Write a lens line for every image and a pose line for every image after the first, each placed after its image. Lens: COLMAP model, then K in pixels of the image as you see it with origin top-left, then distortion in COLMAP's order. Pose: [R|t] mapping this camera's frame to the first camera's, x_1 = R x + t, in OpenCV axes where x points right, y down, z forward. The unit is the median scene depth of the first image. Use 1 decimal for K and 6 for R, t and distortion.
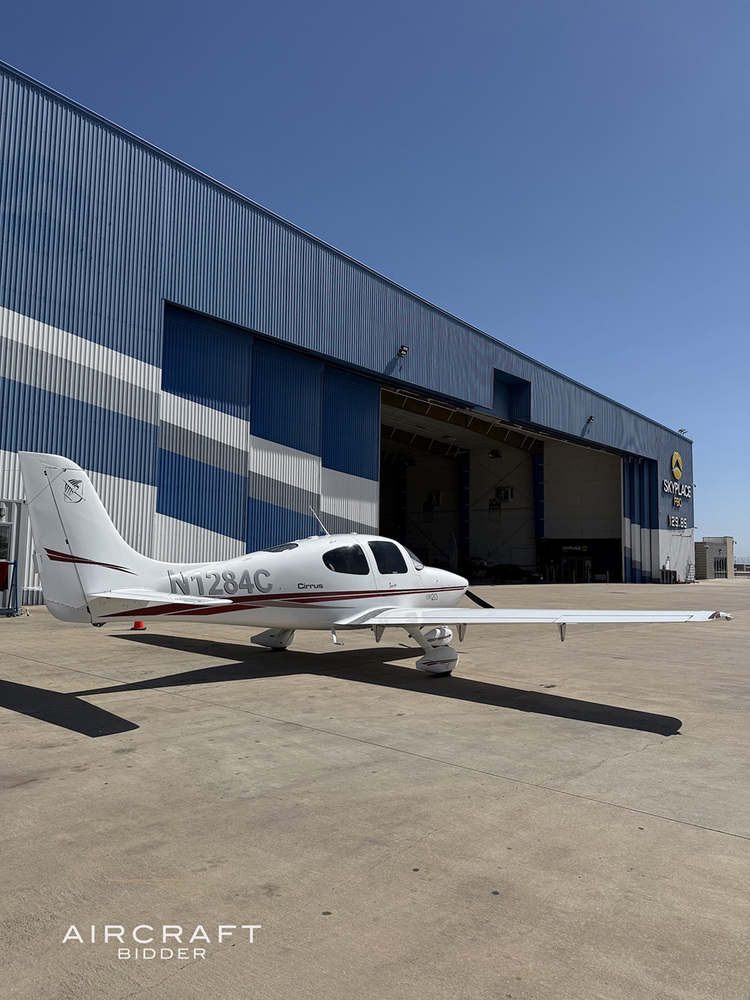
lens RADIAL K [[630.8, 0, 377.4], [0, 630.8, 501.7], [0, 0, 1]] dist [0.000549, -0.000322]
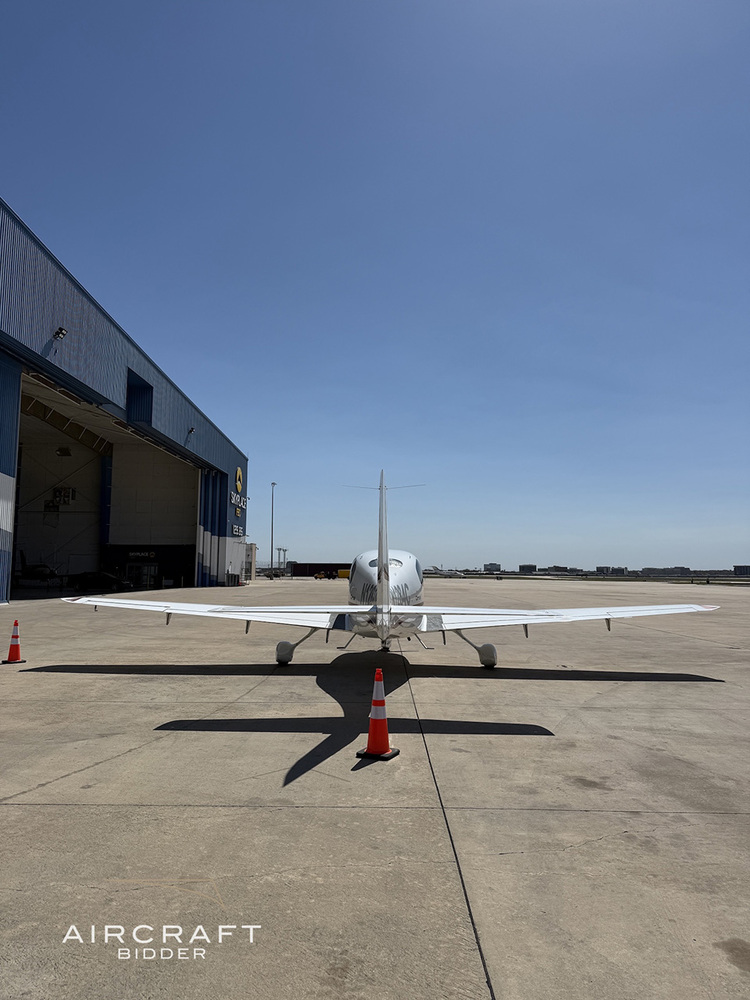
lens RADIAL K [[630.8, 0, 377.4], [0, 630.8, 501.7], [0, 0, 1]] dist [0.000549, -0.000322]
pose [[0.738137, 0.053590, 0.672519, -0.100032], [-0.047225, 0.998499, -0.027732, 0.000892], [-0.672996, -0.011290, 0.739560, 0.016079]]
